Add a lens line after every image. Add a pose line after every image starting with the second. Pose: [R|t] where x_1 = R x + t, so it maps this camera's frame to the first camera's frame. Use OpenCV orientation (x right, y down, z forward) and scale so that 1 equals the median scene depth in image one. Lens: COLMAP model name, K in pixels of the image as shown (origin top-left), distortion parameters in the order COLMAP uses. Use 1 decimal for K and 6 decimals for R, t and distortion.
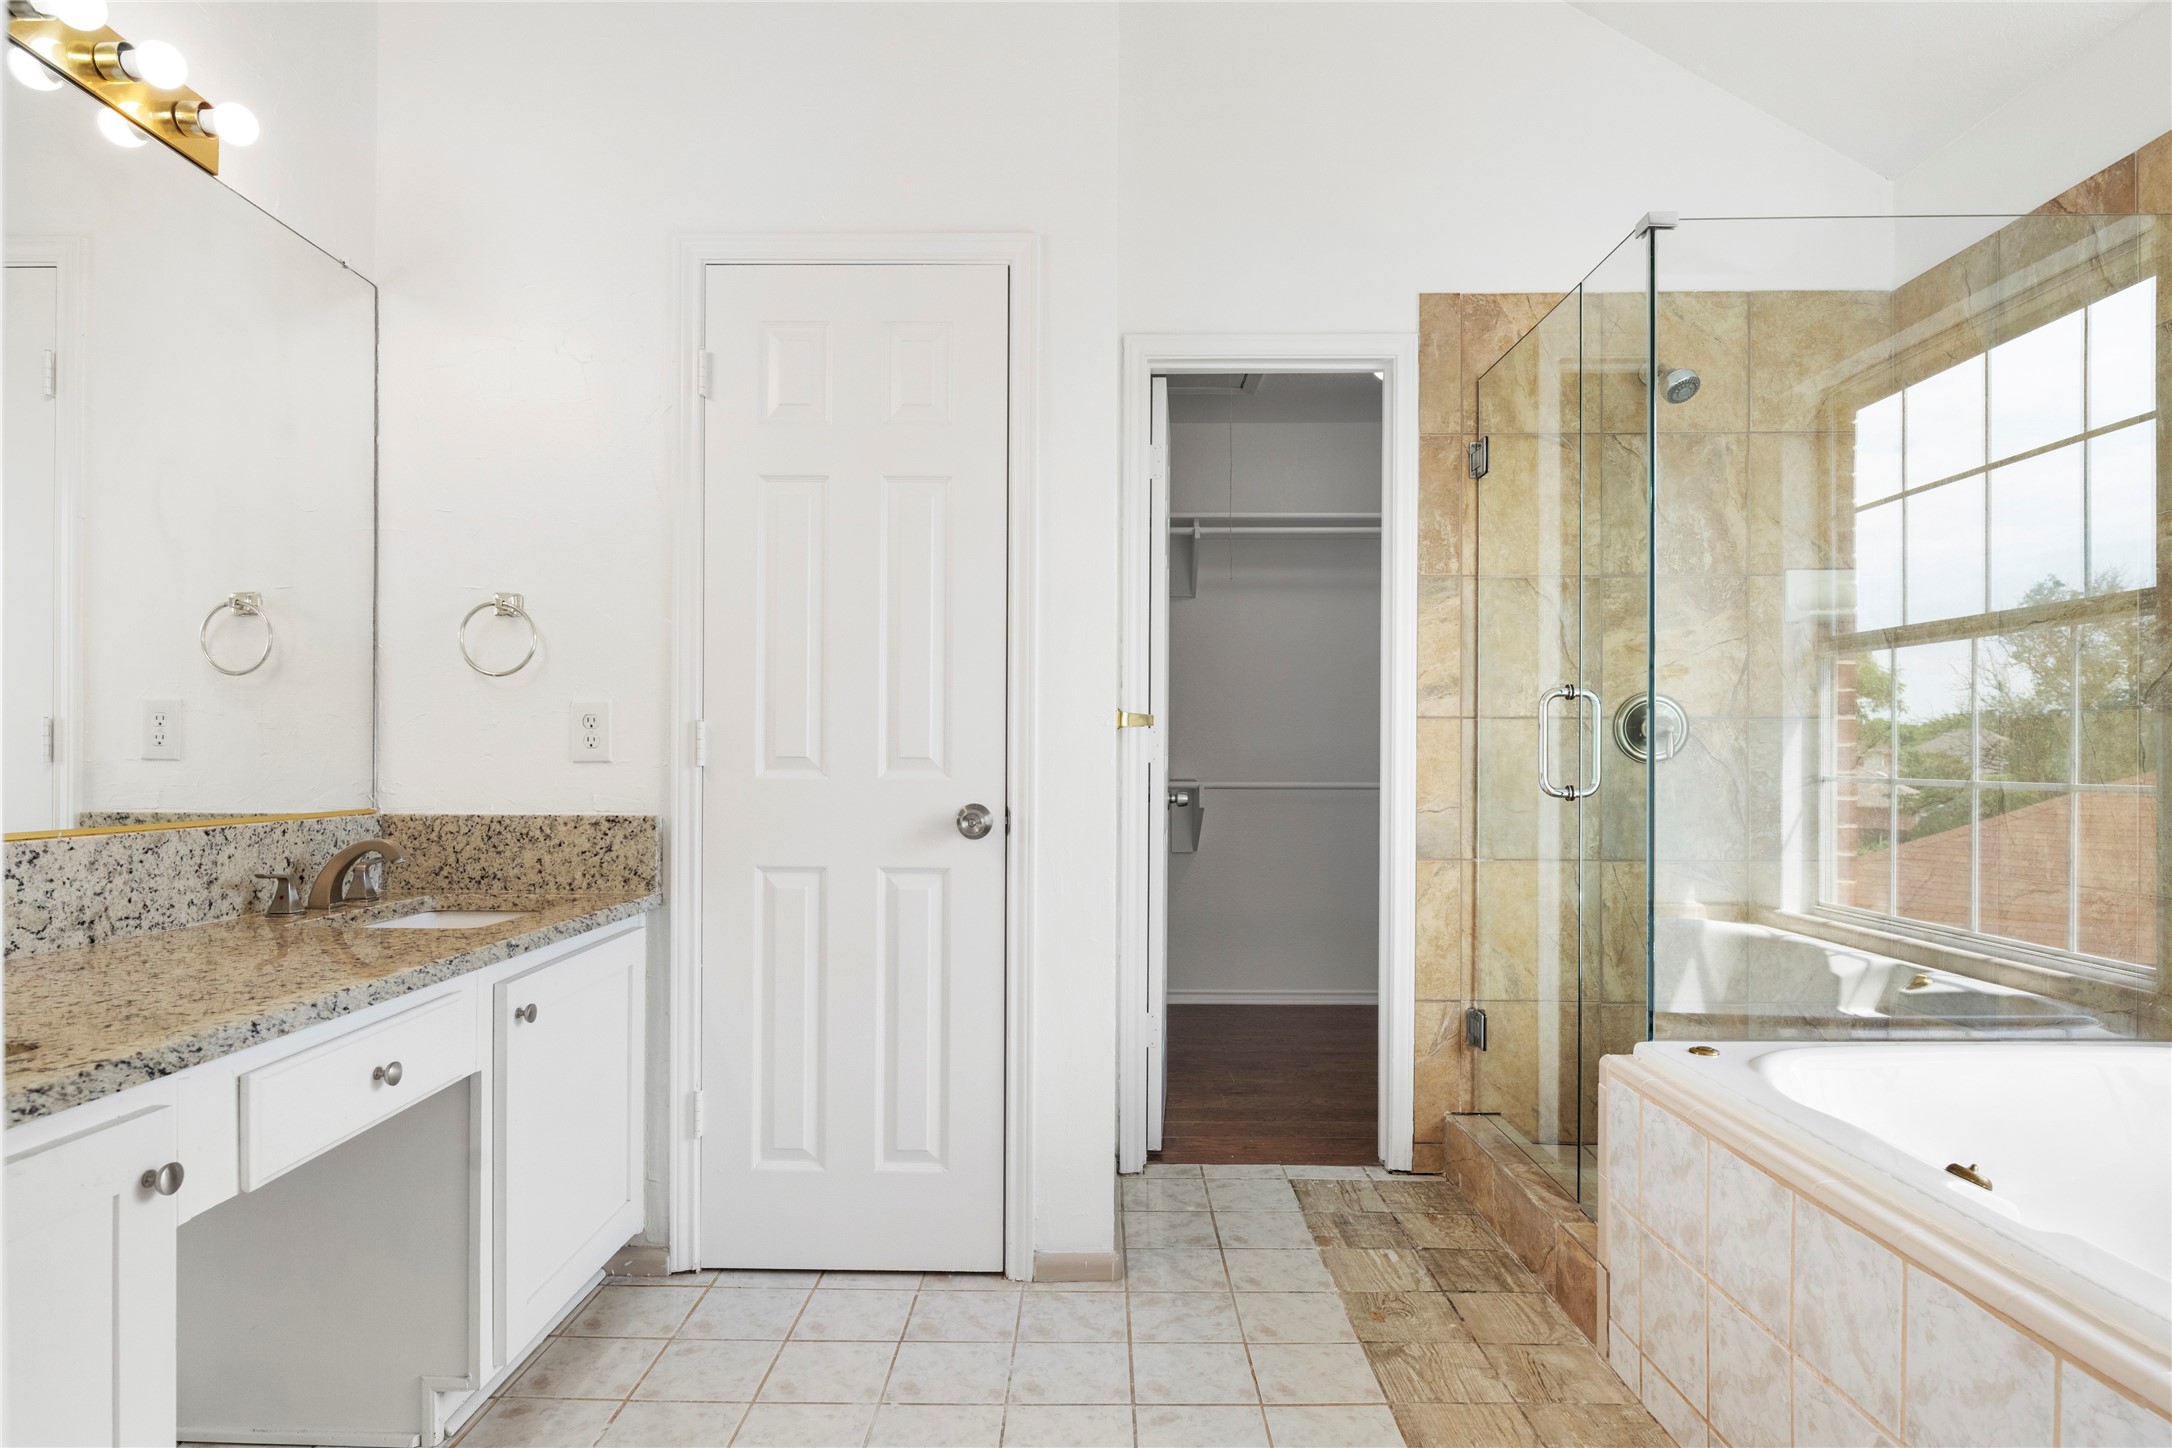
lens RADIAL K [[1181.1, 0, 1086.9], [0, 1181.1, 766.3], [0, 0, 1]] dist [-0.000115, 0.000129]
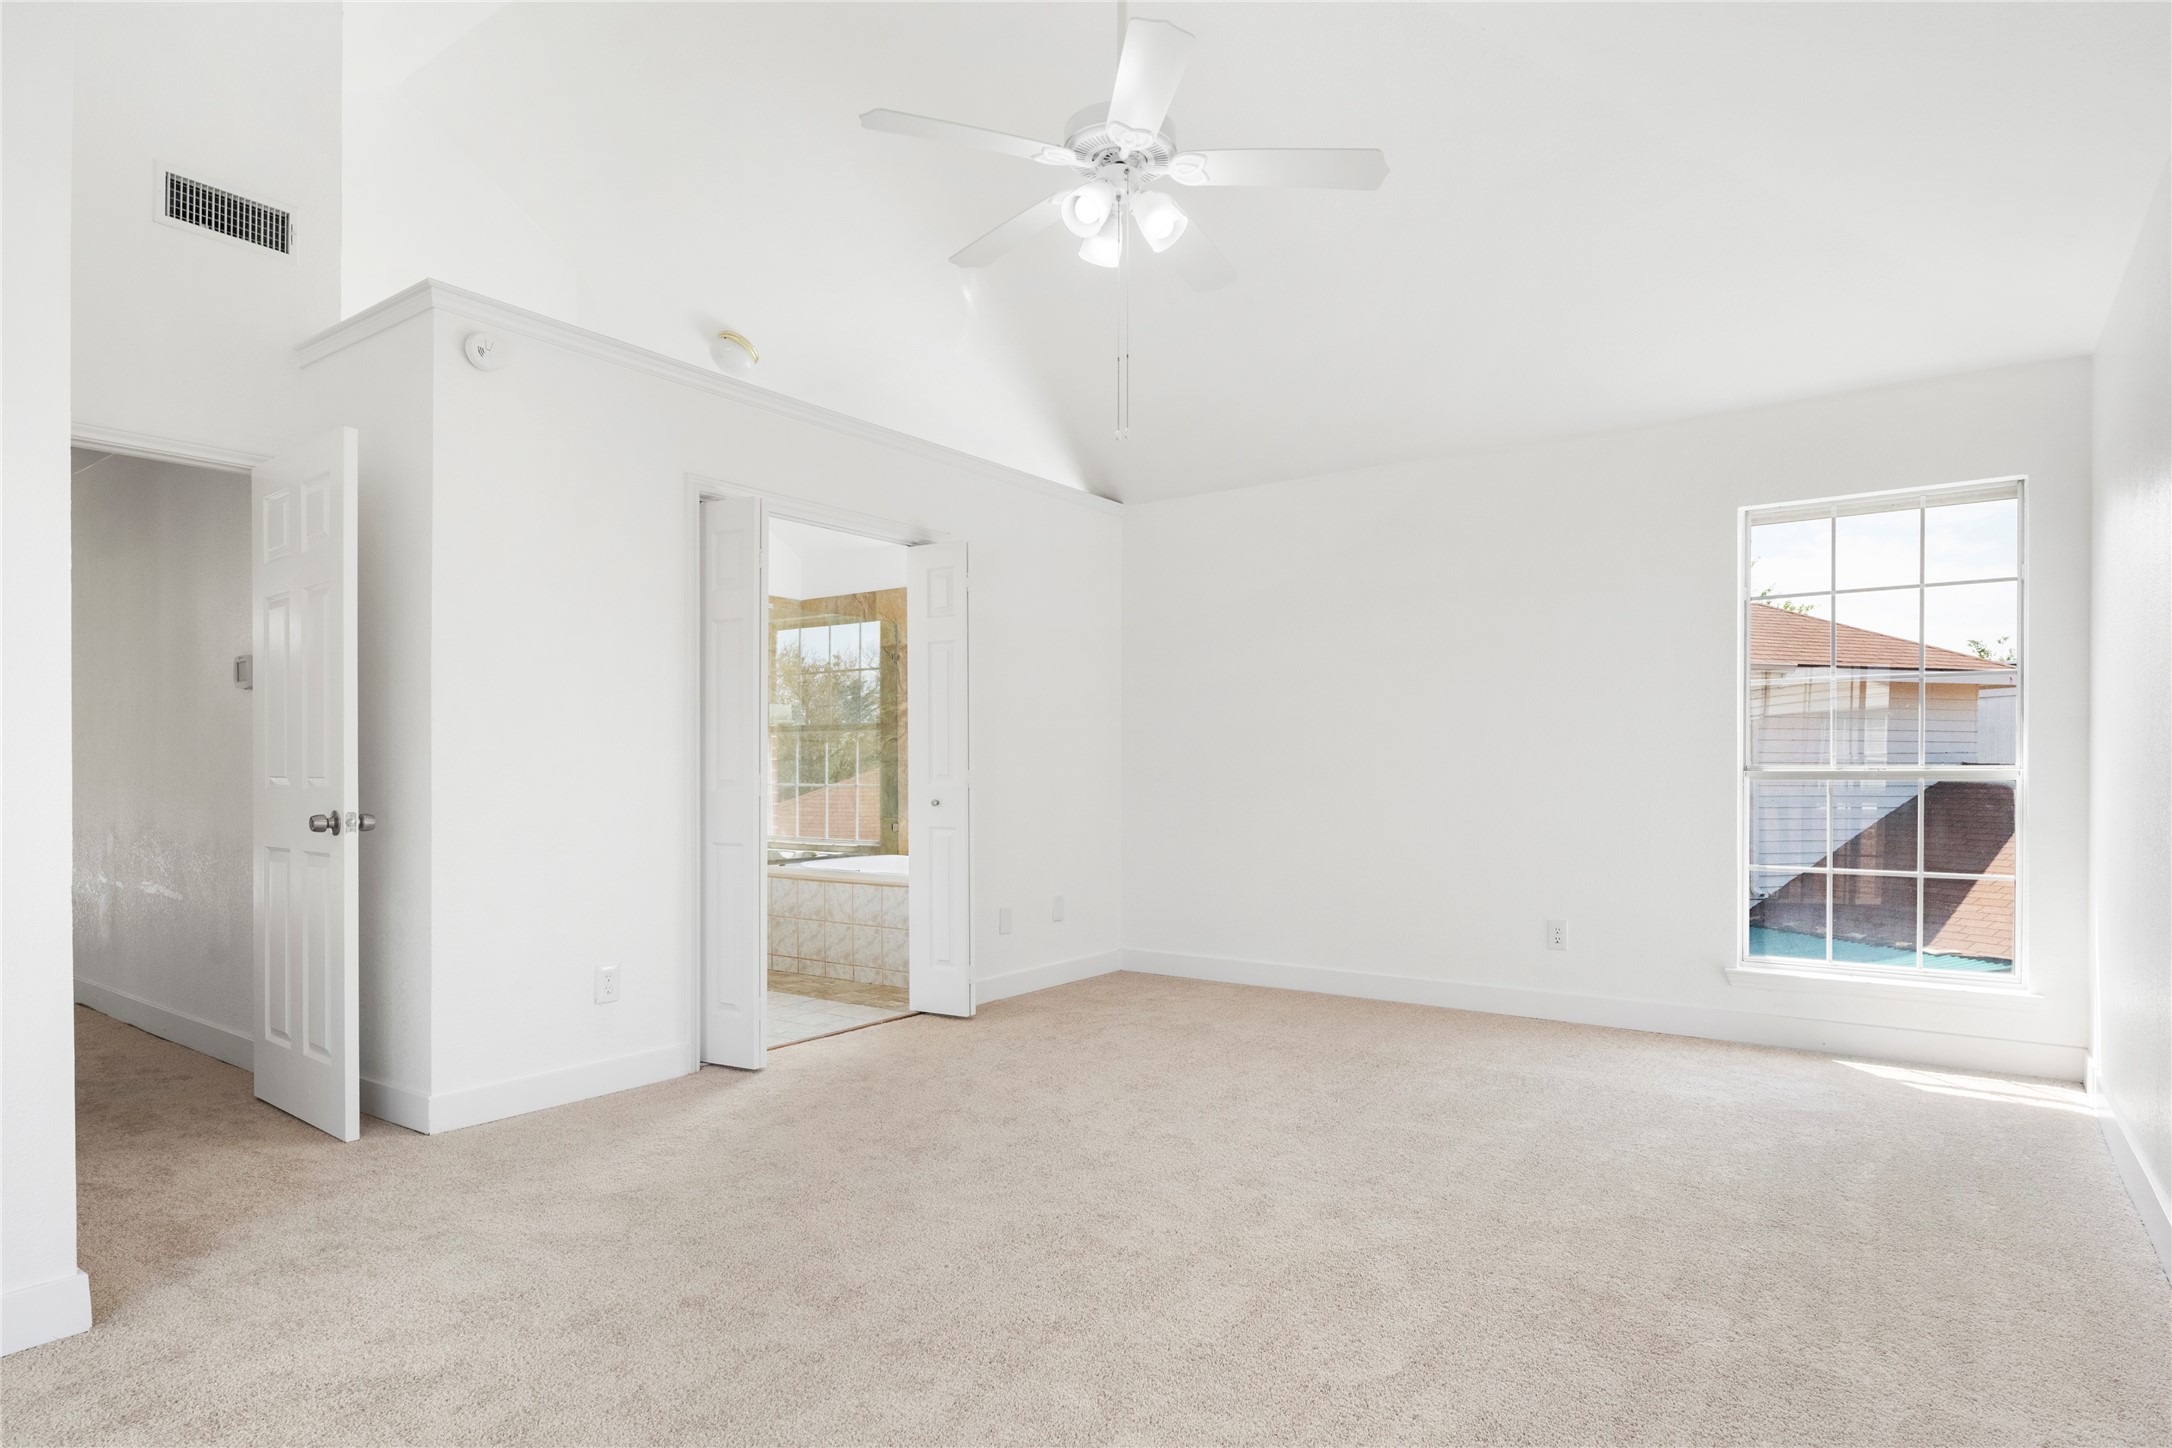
lens RADIAL K [[1181.1, 0, 1086.9], [0, 1181.1, 766.3], [0, 0, 1]] dist [-0.000115, 0.000129]
pose [[0.584675, 0.001343, 0.811267, -1.195251], [0.001827, 0.999994, -0.002972, -0.017895], [-0.811266, 0.003220, 0.584669, -1.163343]]
